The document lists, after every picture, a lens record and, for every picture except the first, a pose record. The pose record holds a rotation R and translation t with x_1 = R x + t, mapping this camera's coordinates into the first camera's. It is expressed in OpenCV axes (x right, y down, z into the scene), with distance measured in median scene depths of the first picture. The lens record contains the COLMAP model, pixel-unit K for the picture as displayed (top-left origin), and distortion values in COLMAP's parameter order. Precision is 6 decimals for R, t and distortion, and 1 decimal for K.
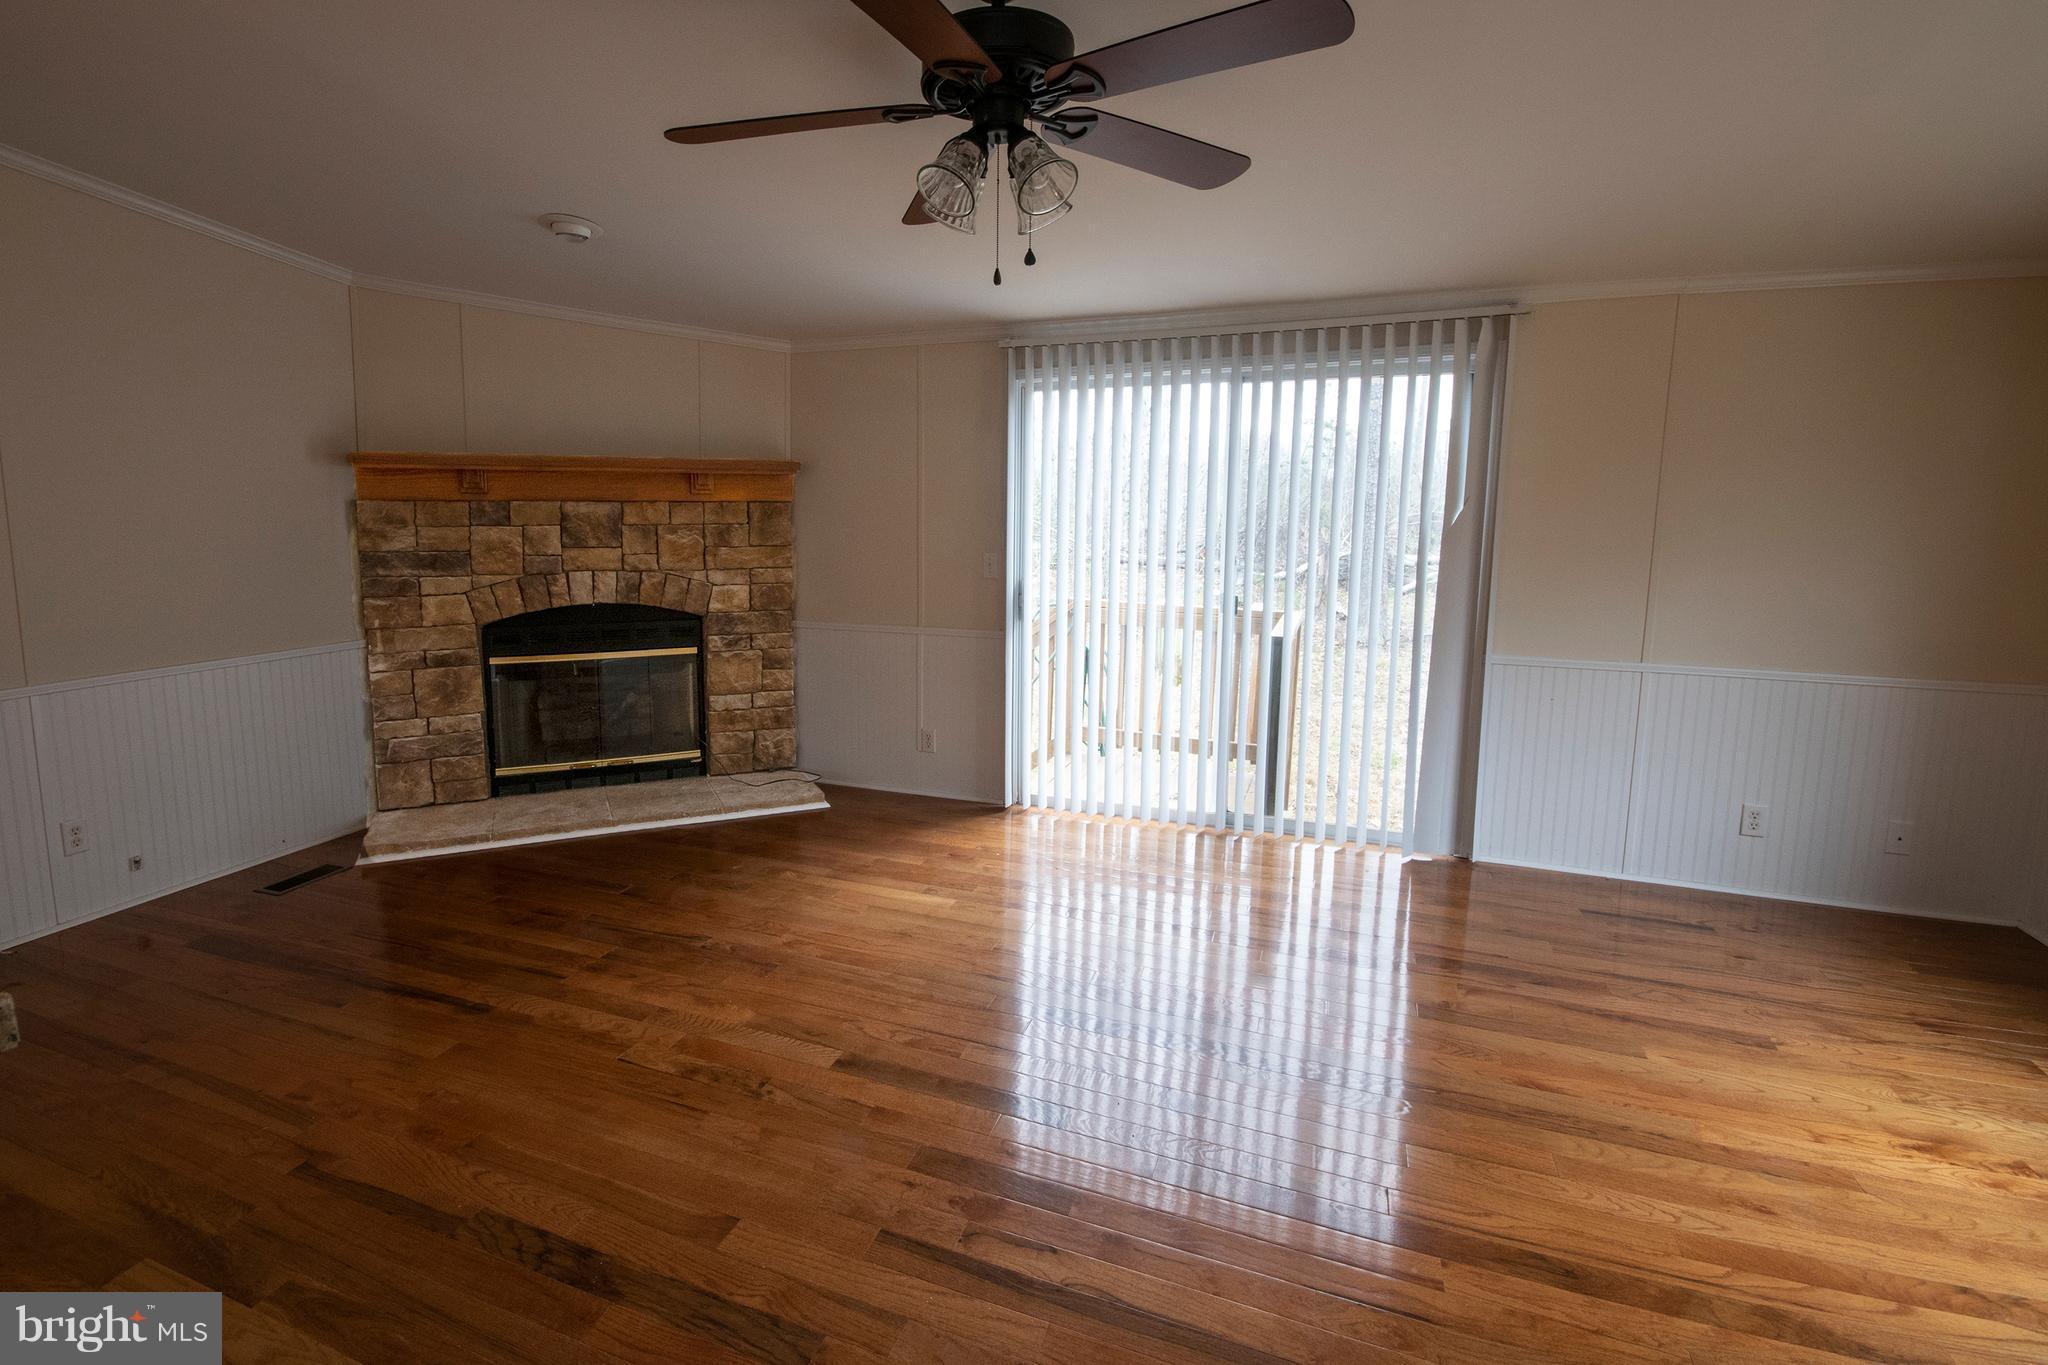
lens RADIAL K [[916.2, 0, 999.6], [0, 916.2, 624.5], [0, 0, 1]] dist [-0.001695, -0.007917]
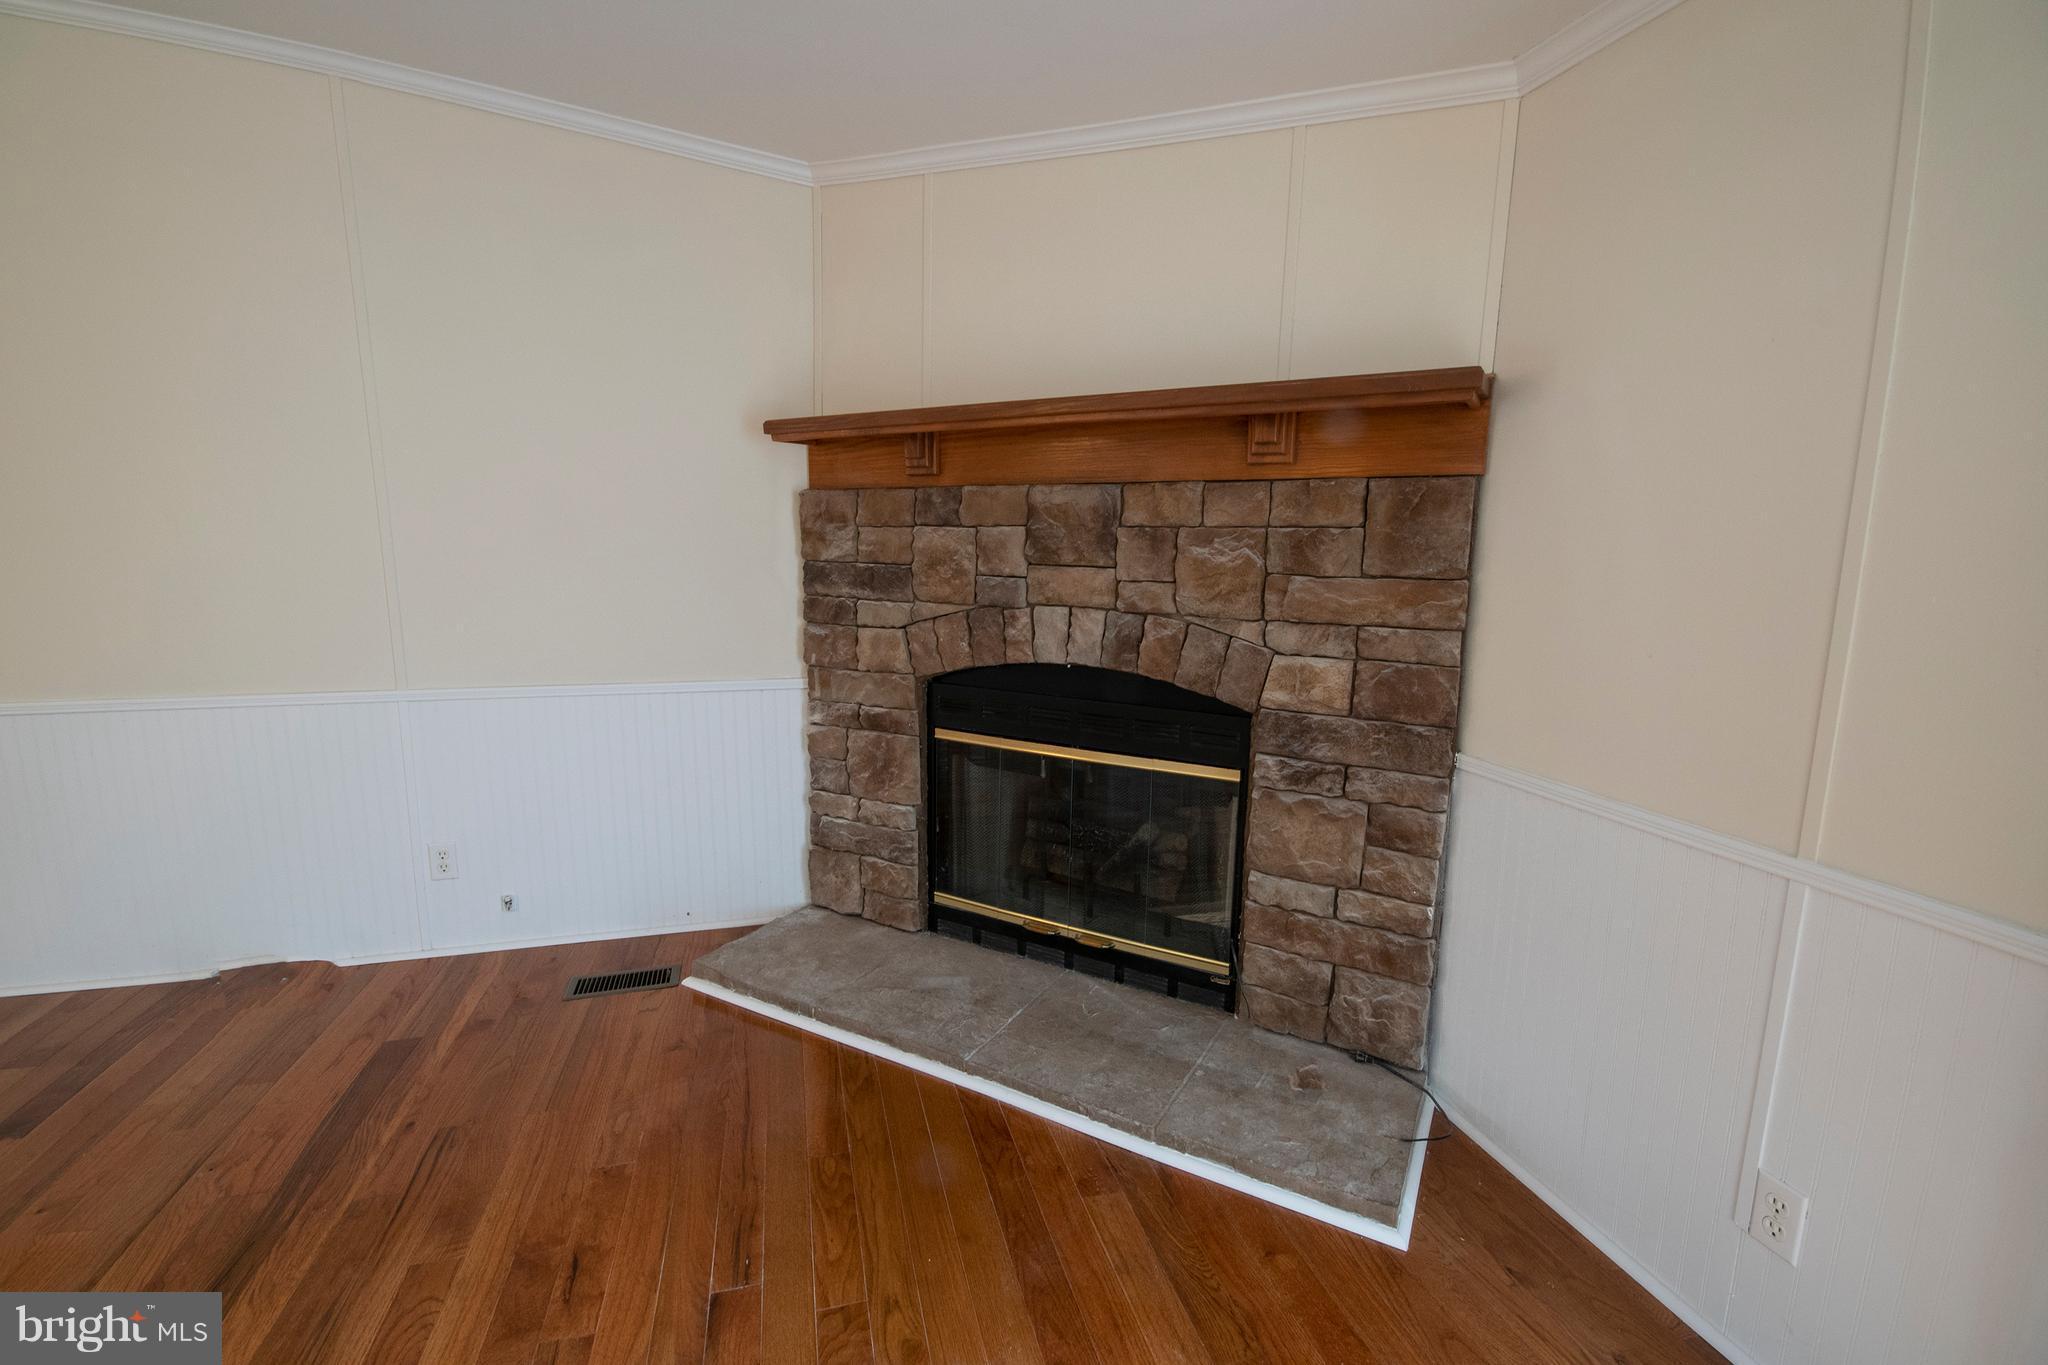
lens RADIAL K [[916.2, 0, 1002.1], [0, 916.2, 682.9], [0, 0, 1]] dist [-0.001695, -0.007917]
pose [[0.555100, 0.133231, -0.821044, 0.008687], [-0.111253, 0.990112, 0.085449, -0.057949], [0.824310, 0.043911, 0.564433, 0.667320]]
